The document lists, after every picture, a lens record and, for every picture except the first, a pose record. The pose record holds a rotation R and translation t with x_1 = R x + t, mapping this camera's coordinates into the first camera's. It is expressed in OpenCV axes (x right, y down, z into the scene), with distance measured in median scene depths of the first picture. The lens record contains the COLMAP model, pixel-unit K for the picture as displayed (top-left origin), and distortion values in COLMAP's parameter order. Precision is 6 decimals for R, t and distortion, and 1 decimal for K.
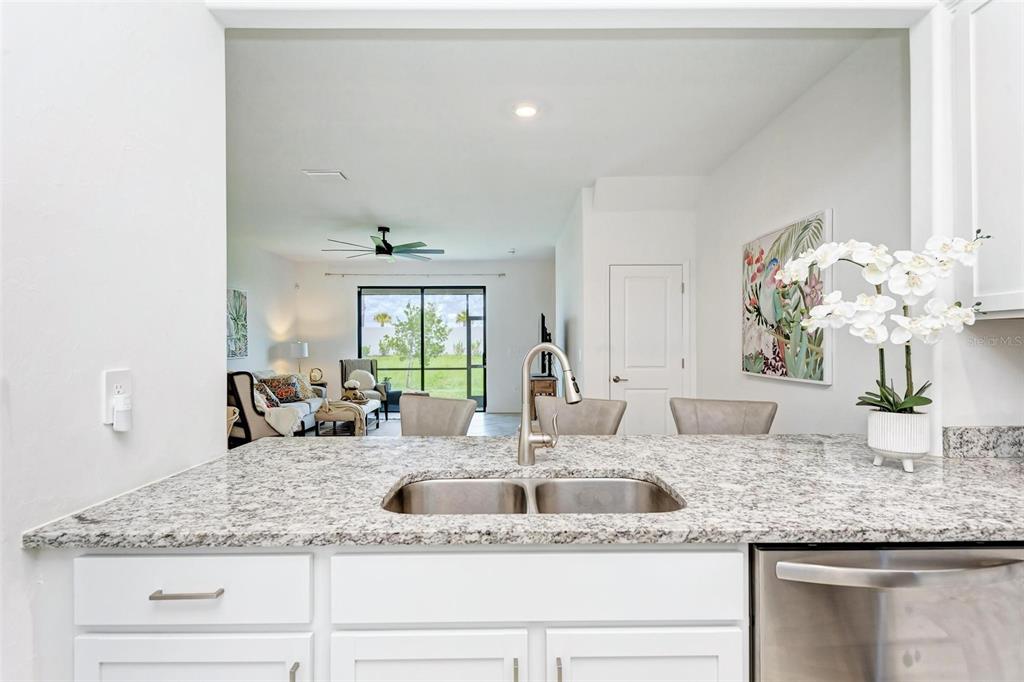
lens RADIAL K [[493.7, 0, 510.6], [0, 493.7, 342.4], [0, 0, 1]] dist [0.016140, -0.009964]
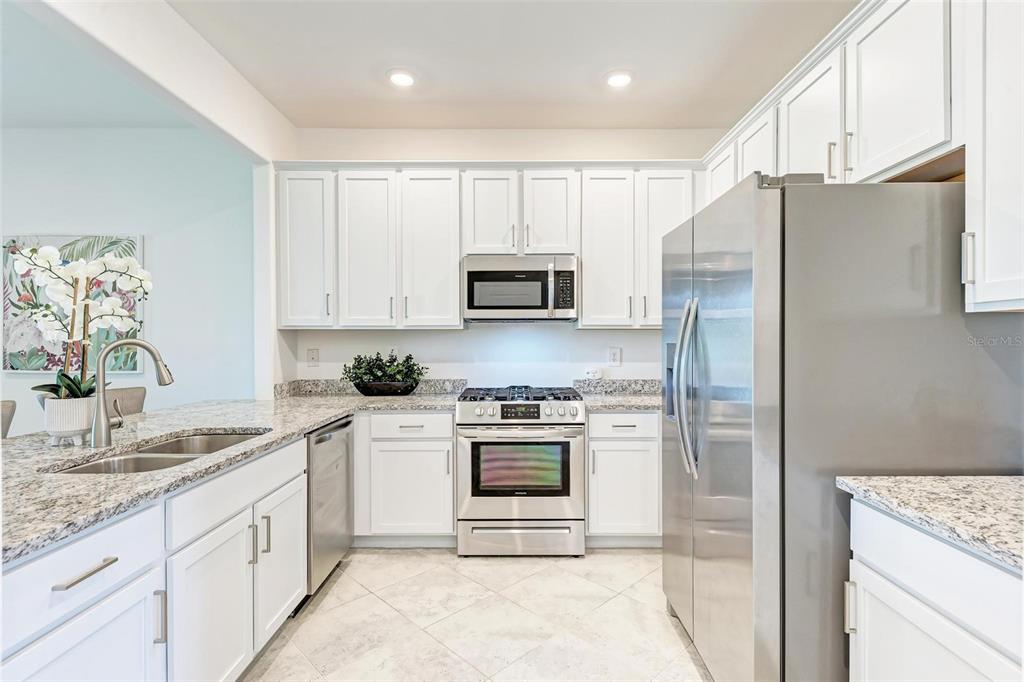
lens RADIAL K [[493.7, 0, 517.8], [0, 493.7, 340.8], [0, 0, 1]] dist [0.016140, -0.009964]
pose [[0.004849, 0.005686, 0.999972, -0.622026], [-0.004909, 0.999972, -0.005662, 0.004882], [-0.999976, -0.004881, 0.004877, 0.028199]]
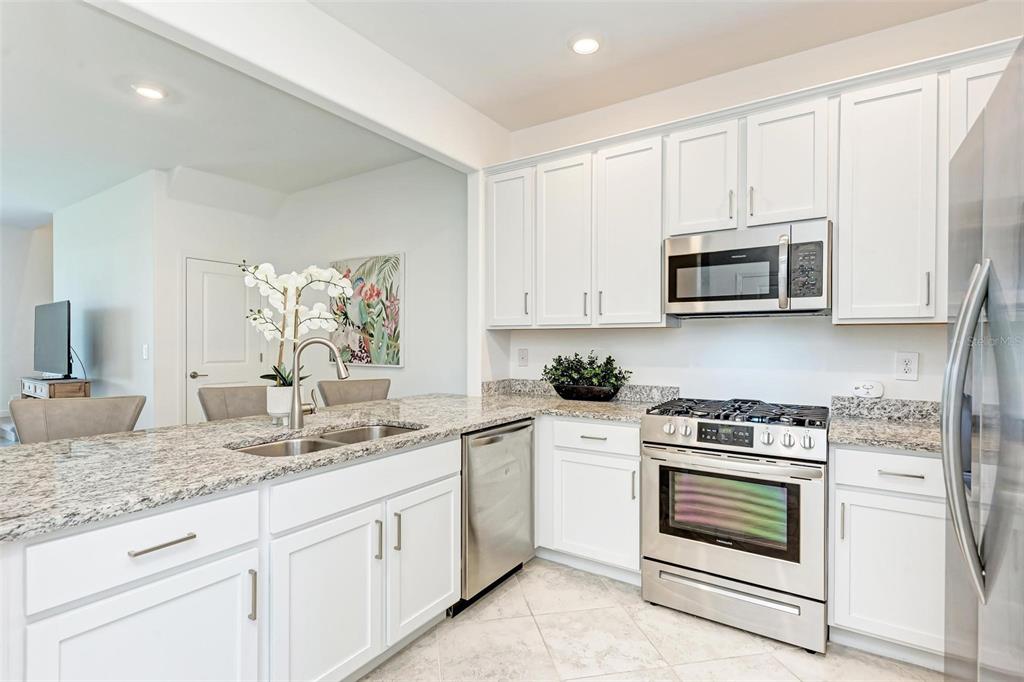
lens RADIAL K [[493.7, 0, 512.6], [0, 493.7, 343.7], [0, 0, 1]] dist [0.016140, -0.009964]
pose [[0.559176, 0.003149, 0.829043, -0.427118], [-0.010138, 0.999944, 0.003040, 0.004635], [-0.828987, -0.010105, 0.559176, -0.130611]]
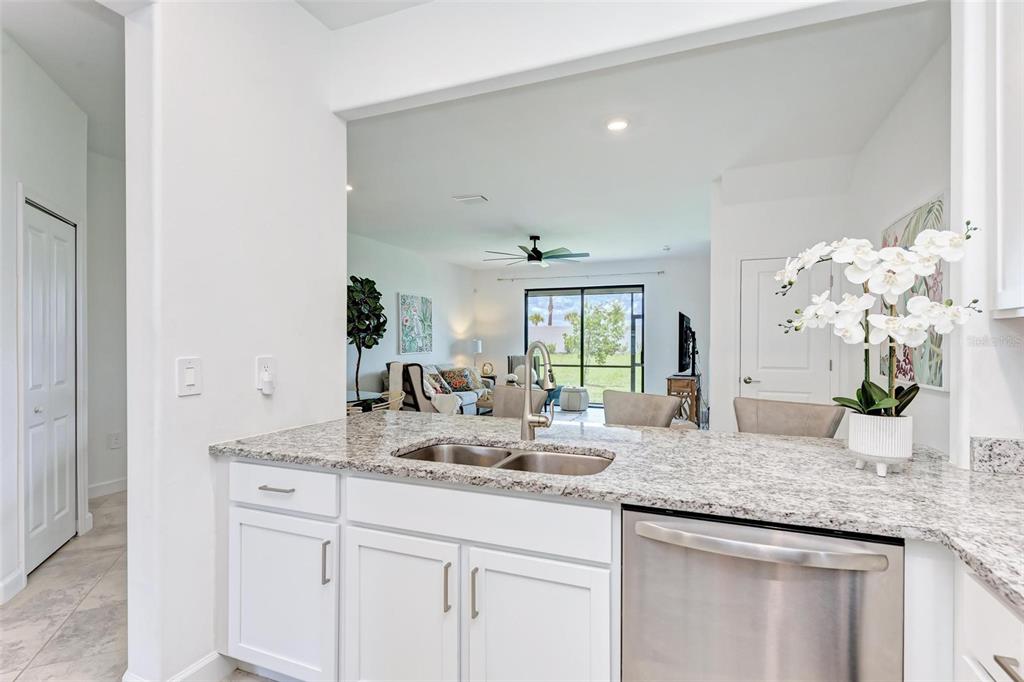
lens RADIAL K [[493.7, 0, 508.0], [0, 493.7, 340.6], [0, 0, 1]] dist [0.016140, -0.009964]
pose [[0.923541, 0.004858, -0.383468, 0.261448], [-0.004657, 0.999988, 0.001454, -0.001229], [0.383471, 0.000443, 0.923553, -0.092234]]
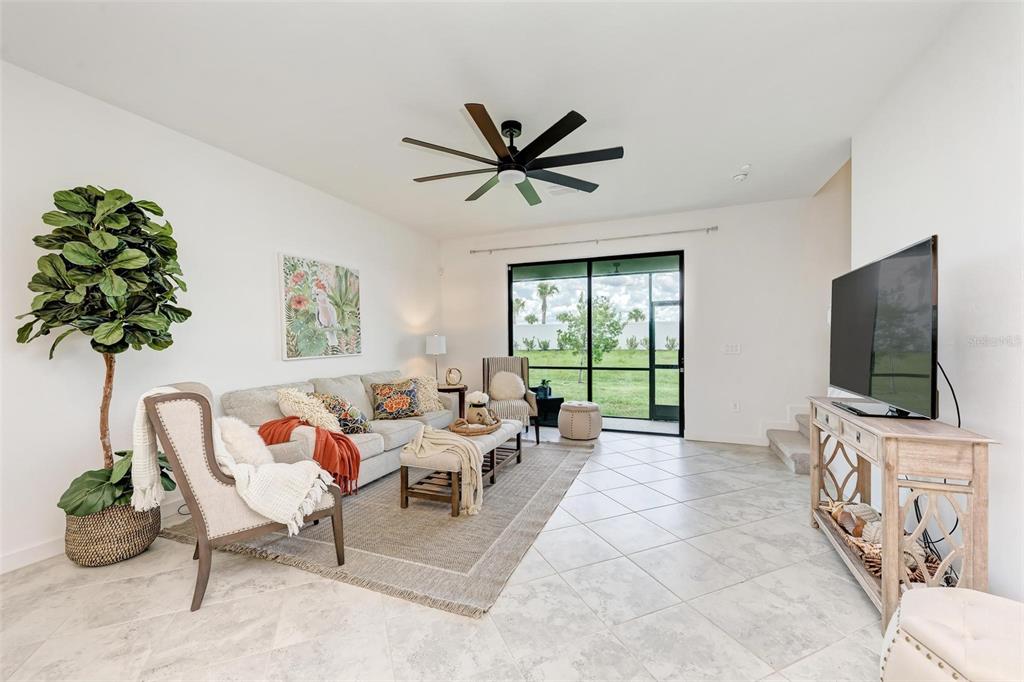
lens RADIAL K [[397.5, 0, 516.0], [0, 397.5, 347.8], [0, 0, 1]] dist [-0.003598, -0.000394]
pose [[0.930203, 0.003678, -0.367026, -0.211915], [0.005076, 0.999725, 0.022884, 0.017732], [0.367009, -0.023150, 0.929929, 1.377857]]
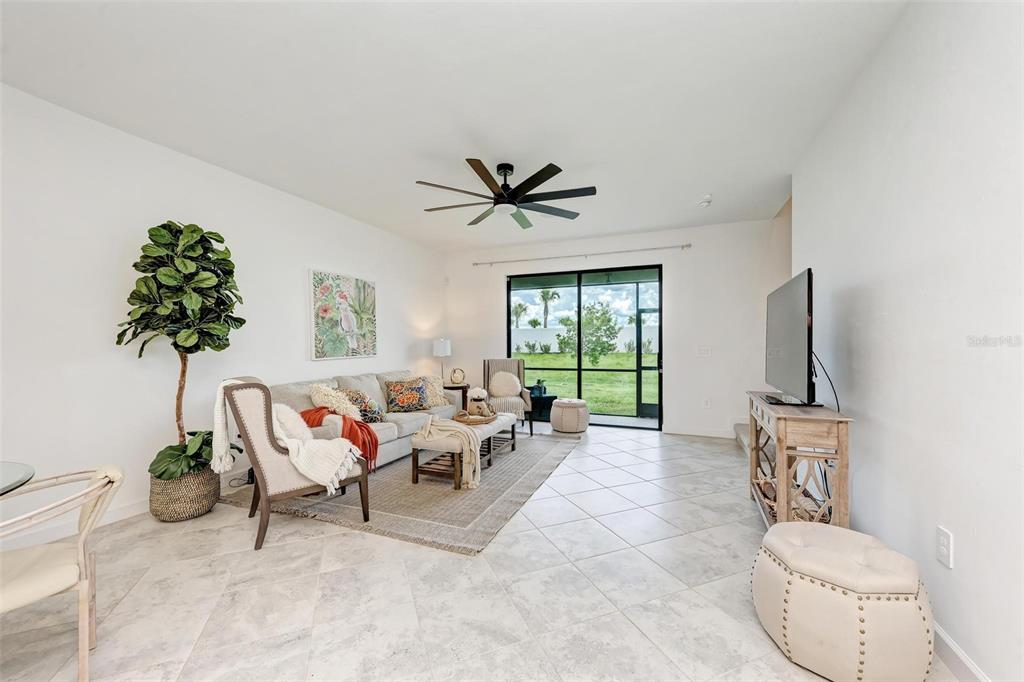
lens RADIAL K [[397.5, 0, 518.3], [0, 397.5, 346.8], [0, 0, 1]] dist [-0.003598, -0.000394]
pose [[0.927308, 0.002991, -0.374286, -0.087935], [0.001675, 0.999925, 0.012140, 0.014989], [0.374295, -0.011885, 0.927234, 1.182524]]
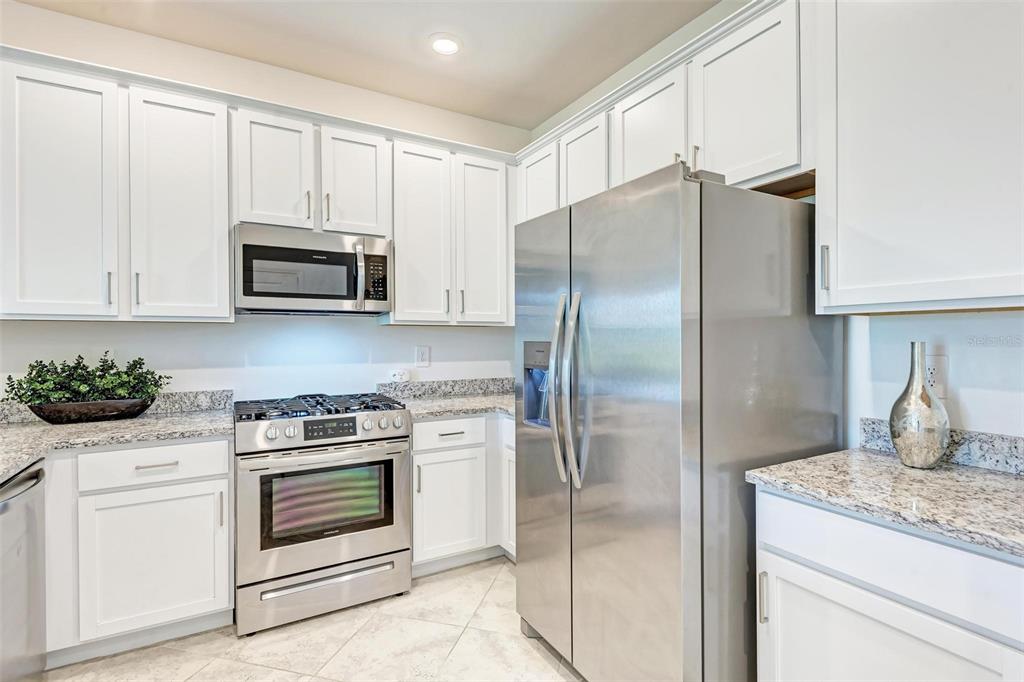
lens RADIAL K [[493.7, 0, 516.8], [0, 493.7, 336.9], [0, 0, 1]] dist [0.016140, -0.009964]
pose [[-0.500259, 0.007397, 0.865844, -0.448125], [-0.001996, 0.999951, -0.009696, 0.003807], [-0.865873, -0.006579, -0.500220, 0.168436]]
